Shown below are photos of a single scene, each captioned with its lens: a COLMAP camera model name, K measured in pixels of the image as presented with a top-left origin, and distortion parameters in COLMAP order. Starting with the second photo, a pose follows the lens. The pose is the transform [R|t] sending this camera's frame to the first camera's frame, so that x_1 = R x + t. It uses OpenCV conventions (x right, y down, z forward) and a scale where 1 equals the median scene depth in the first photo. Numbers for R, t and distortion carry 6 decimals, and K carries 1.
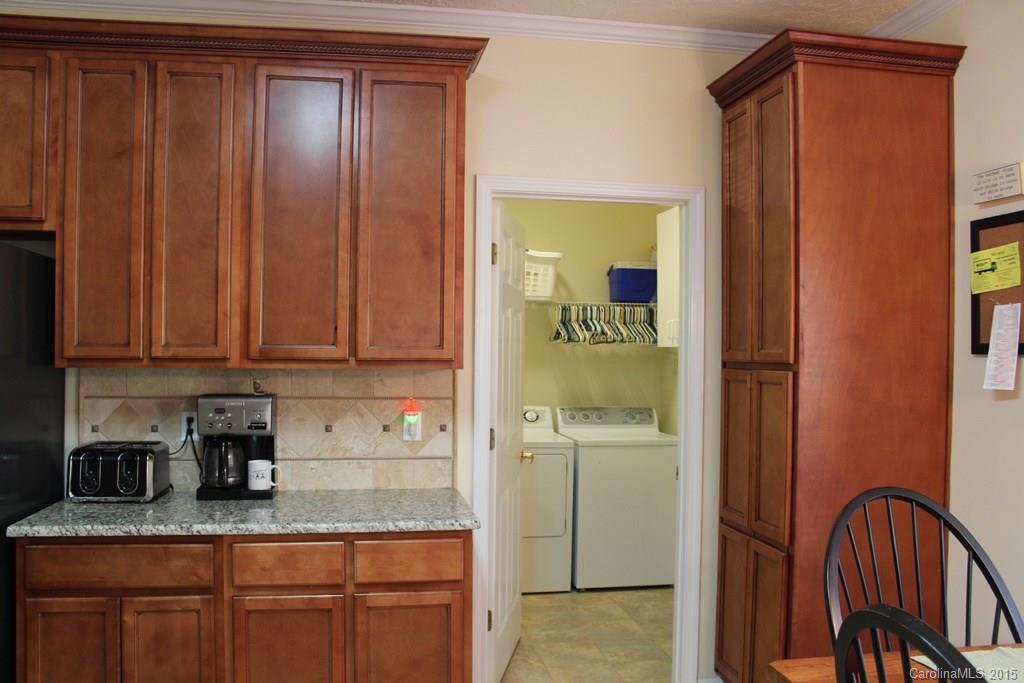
lens RADIAL K [[862.6, 0, 512.0], [0, 862.6, 341.5], [0, 0, 1]] dist [-0.146854, 0.133803]
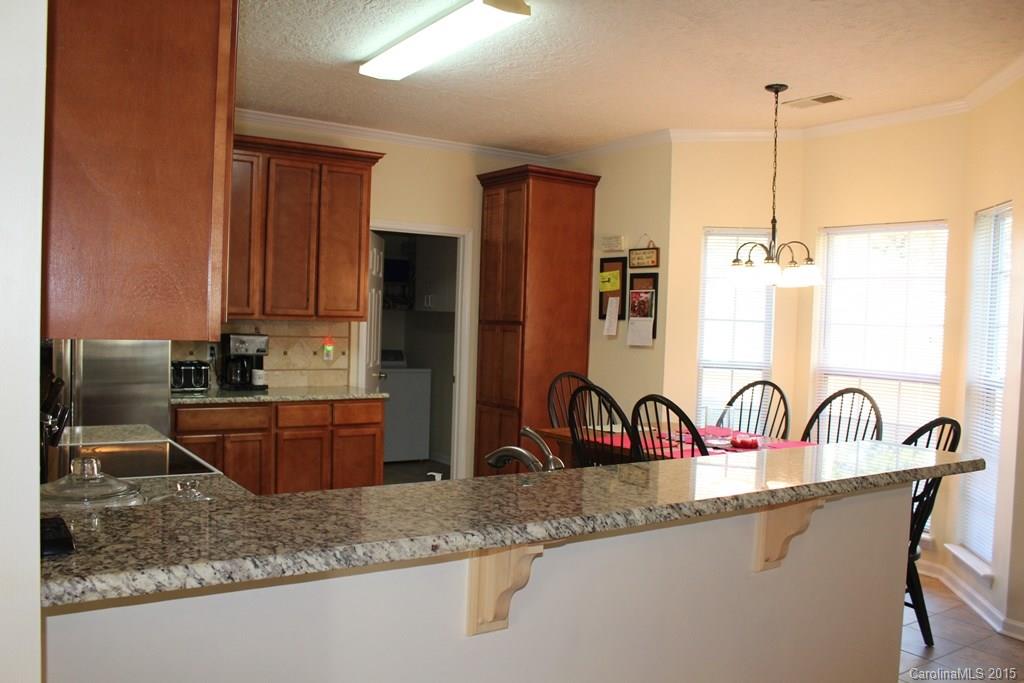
lens RADIAL K [[862.6, 0, 512.0], [0, 862.6, 341.5], [0, 0, 1]] dist [-0.146854, 0.133803]
pose [[0.907437, 0.007242, 0.420126, -0.595086], [-0.026527, 0.998844, 0.040077, -0.010258], [-0.419350, -0.047512, 0.906581, -0.940965]]
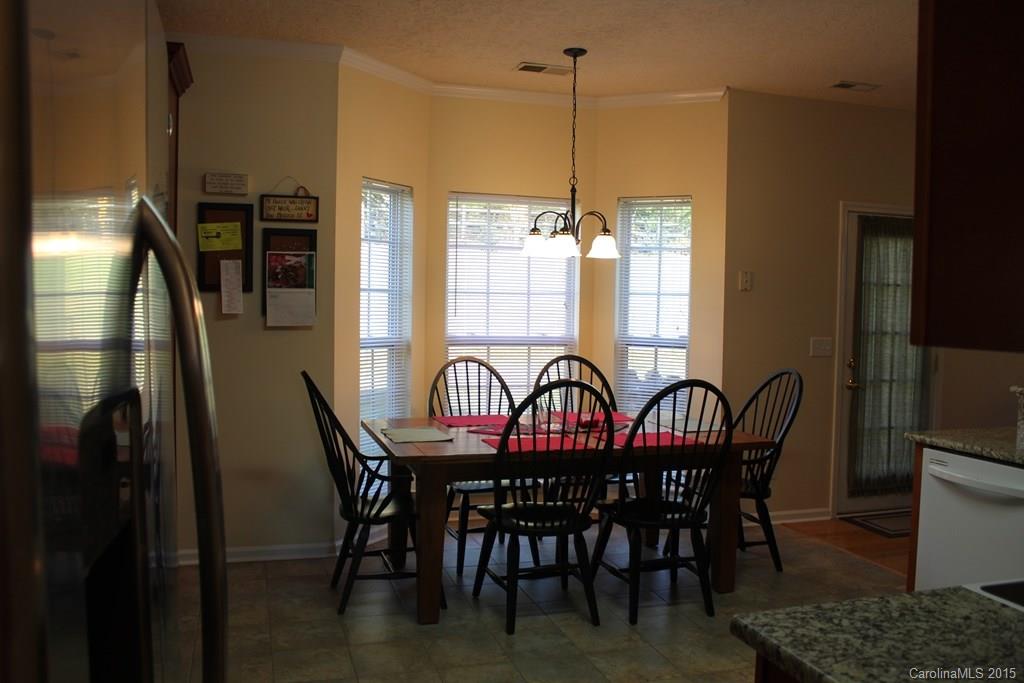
lens RADIAL K [[862.6, 0, 512.0], [0, 862.6, 341.5], [0, 0, 1]] dist [-0.146854, 0.133803]
pose [[-0.135388, -0.061958, 0.988854, -1.025325], [-0.027390, 0.997895, 0.058774, 0.000650], [-0.990414, -0.019127, -0.136800, 0.634510]]
